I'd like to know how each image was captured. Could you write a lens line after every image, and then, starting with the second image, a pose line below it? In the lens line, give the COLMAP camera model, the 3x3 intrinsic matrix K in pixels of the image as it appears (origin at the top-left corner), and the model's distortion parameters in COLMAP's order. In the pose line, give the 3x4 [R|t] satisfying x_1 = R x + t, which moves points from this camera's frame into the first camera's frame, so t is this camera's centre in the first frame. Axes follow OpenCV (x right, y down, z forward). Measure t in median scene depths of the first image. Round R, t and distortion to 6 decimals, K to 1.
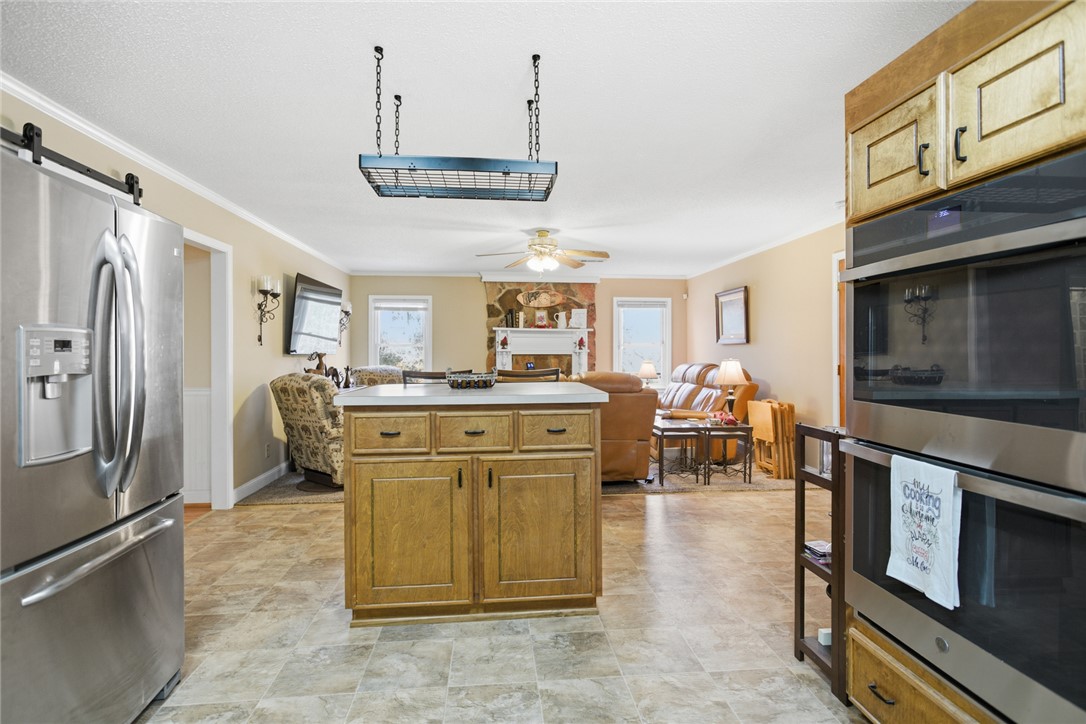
lens RADIAL K [[520.9, 0, 547.2], [0, 520.9, 353.1], [0, 0, 1]] dist [-0.000822, 0.000877]
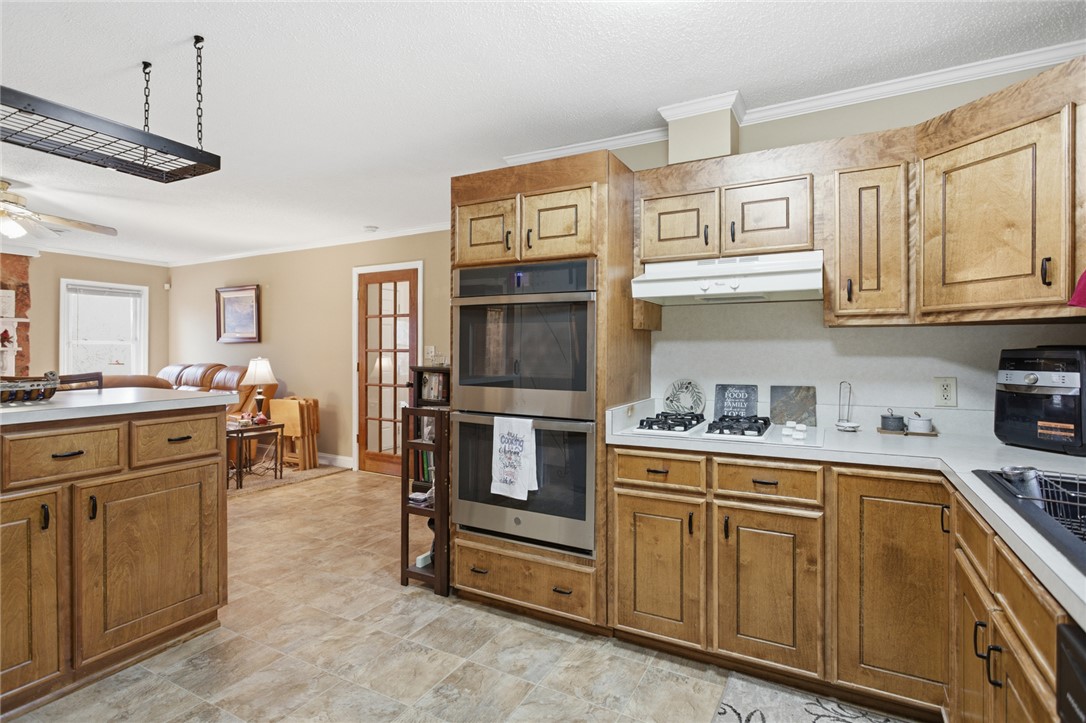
lens RADIAL K [[520.9, 0, 547.2], [0, 520.9, 352.6], [0, 0, 1]] dist [-0.000822, 0.000877]
pose [[0.564927, 0.000872, 0.825140, -0.377751], [-0.001863, 0.999998, 0.000219, -0.003093], [-0.825139, -0.001661, 0.564928, -0.040454]]
